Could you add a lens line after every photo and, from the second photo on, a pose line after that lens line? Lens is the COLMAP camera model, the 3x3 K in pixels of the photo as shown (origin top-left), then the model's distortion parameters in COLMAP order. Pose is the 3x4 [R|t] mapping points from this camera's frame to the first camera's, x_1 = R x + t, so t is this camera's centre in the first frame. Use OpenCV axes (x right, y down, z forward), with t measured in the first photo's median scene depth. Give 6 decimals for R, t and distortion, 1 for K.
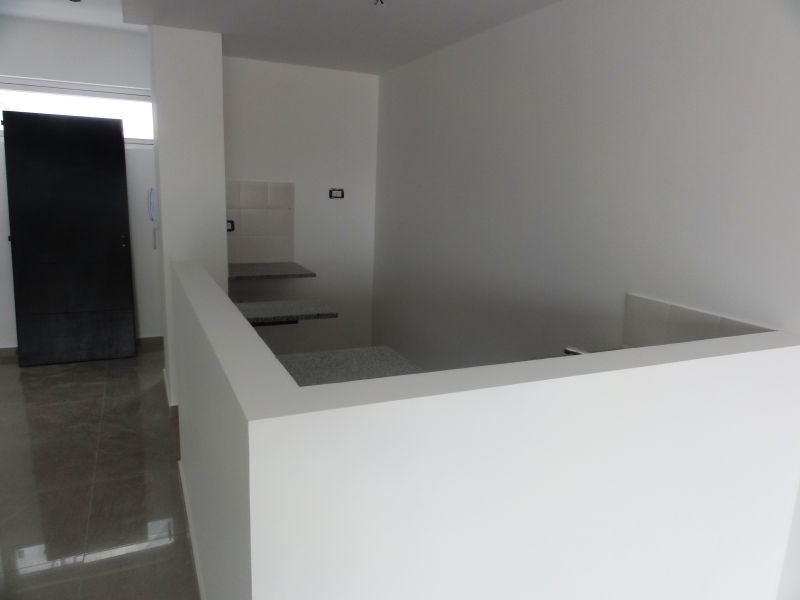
lens RADIAL K [[566.3, 0, 399.1], [0, 566.3, 298.6], [0, 0, 1]] dist [0.000392, 0.002524]
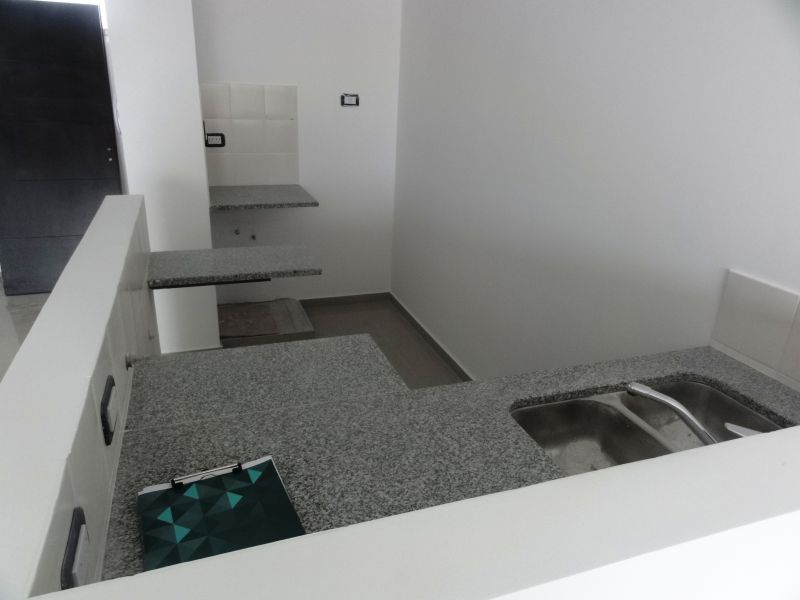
lens RADIAL K [[566.3, 0, 399.1], [0, 566.3, 298.6], [0, 0, 1]] dist [0.000392, 0.002524]
pose [[0.996136, 0.036062, -0.080082, 0.041912], [-0.022427, 0.986029, 0.165055, -0.045352], [0.084915, -0.162622, 0.983028, 0.178608]]
